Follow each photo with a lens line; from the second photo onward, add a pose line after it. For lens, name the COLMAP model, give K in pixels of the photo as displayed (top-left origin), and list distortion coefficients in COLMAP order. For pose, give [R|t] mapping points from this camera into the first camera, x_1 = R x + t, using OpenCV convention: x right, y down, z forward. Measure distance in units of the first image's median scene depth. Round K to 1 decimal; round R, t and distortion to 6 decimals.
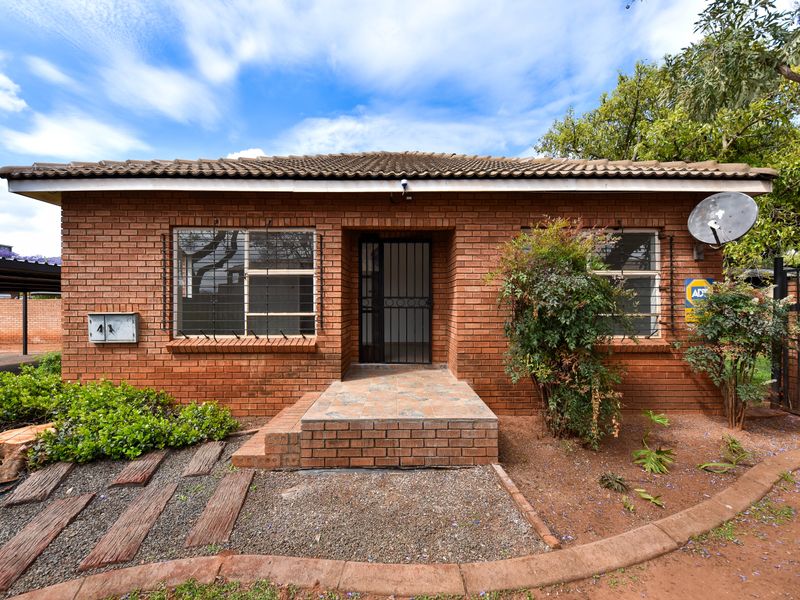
lens RADIAL K [[340.7, 0, 400.0], [0, 340.7, 312.0], [0, 0, 1]] dist [0.010446, 0.000049]
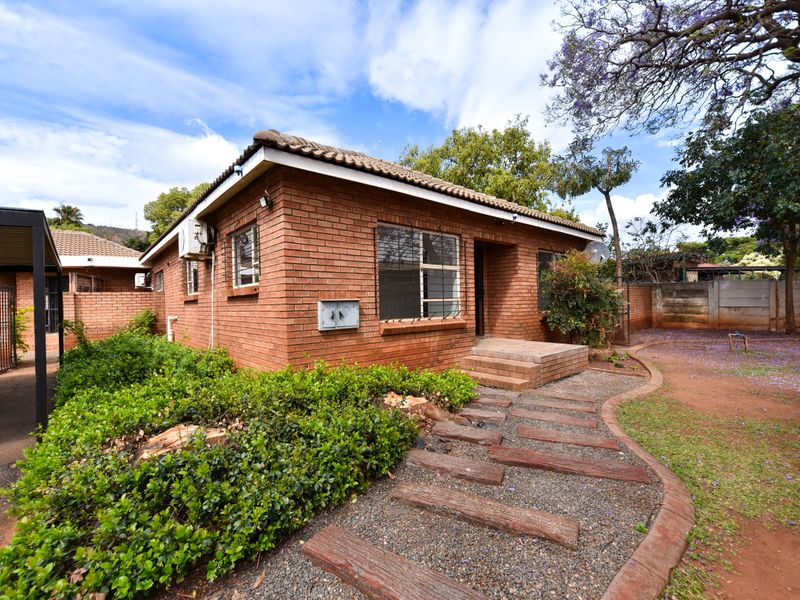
lens RADIAL K [[358.3, 0, 400.0], [0, 358.3, 300.0], [0, 0, 1]] dist [0.022555, -0.000523]
pose [[0.759039, -0.007345, 0.651003, -1.357895], [0.011609, 0.999930, -0.002255, 0.007478], [-0.650941, 0.009269, 0.759072, 0.082459]]
